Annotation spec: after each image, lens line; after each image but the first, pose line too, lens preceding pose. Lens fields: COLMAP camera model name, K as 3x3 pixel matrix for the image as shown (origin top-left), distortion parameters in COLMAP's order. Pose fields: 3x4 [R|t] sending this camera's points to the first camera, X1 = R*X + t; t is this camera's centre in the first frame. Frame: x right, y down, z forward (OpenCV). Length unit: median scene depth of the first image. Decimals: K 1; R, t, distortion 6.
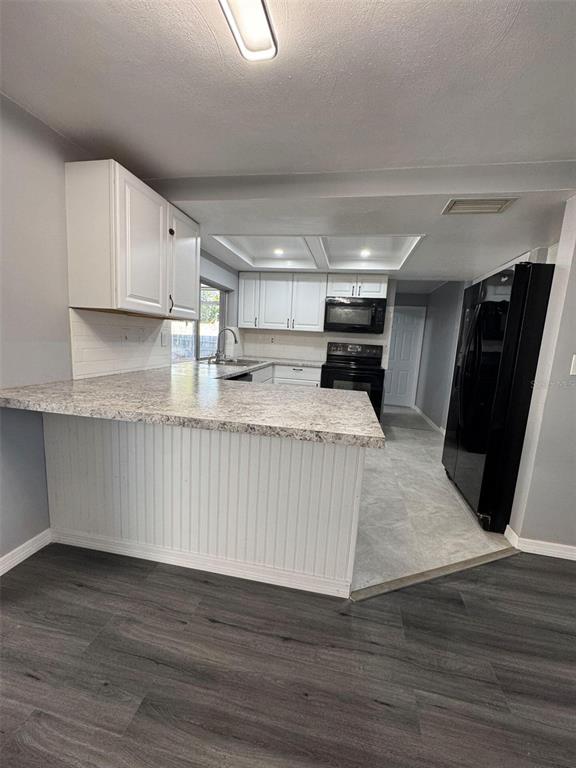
lens RADIAL K [[310.1, 0, 288.3], [0, 310.1, 381.9], [0, 0, 1]] dist [-0.000685, 0.000122]
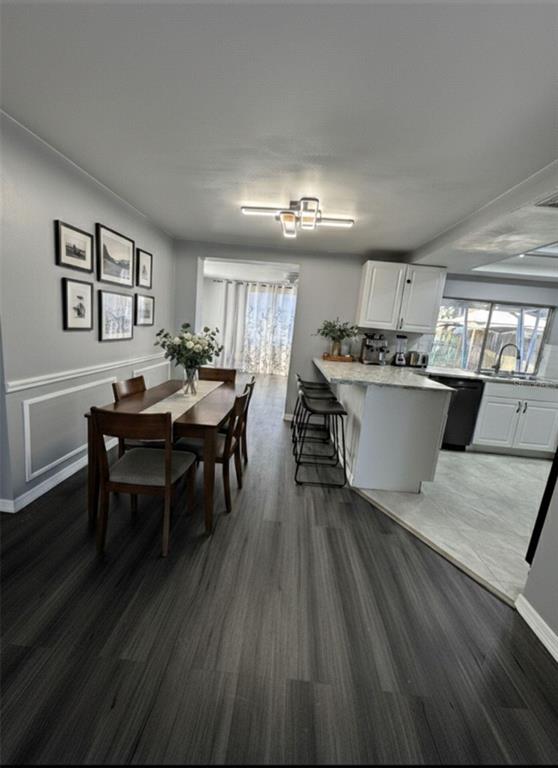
lens RADIAL K [[311.9, 0, 279.8], [0, 311.9, 384.7], [0, 0, 1]] dist [0.000123, -0.000025]
pose [[0.159673, 0.150606, -0.975614, 0.662658], [-0.221358, 0.968589, 0.113293, 0.012861], [0.962032, 0.197870, 0.187996, 0.066868]]
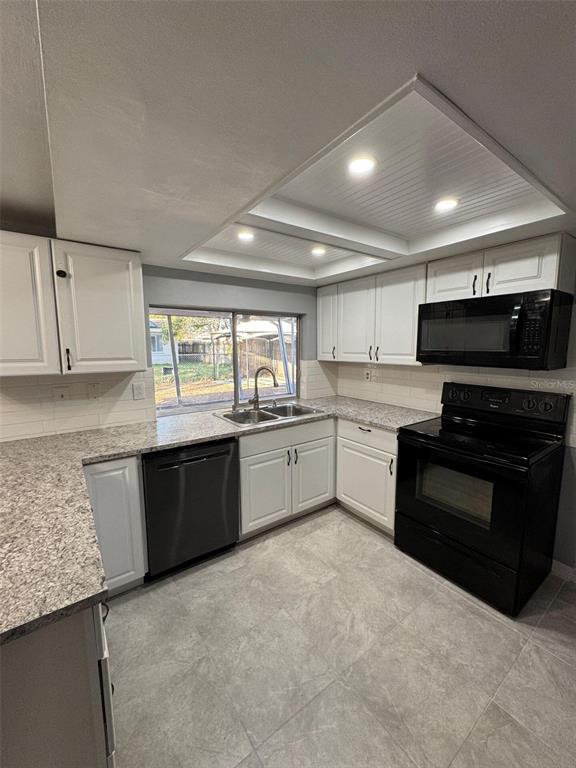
lens RADIAL K [[310.1, 0, 288.3], [0, 310.1, 381.9], [0, 0, 1]] dist [-0.000685, 0.000122]
pose [[0.728132, 0.020219, -0.685139, 0.337495], [-0.051412, 0.998360, -0.025175, -0.109922], [0.683506, 0.053555, 0.727977, 0.439105]]
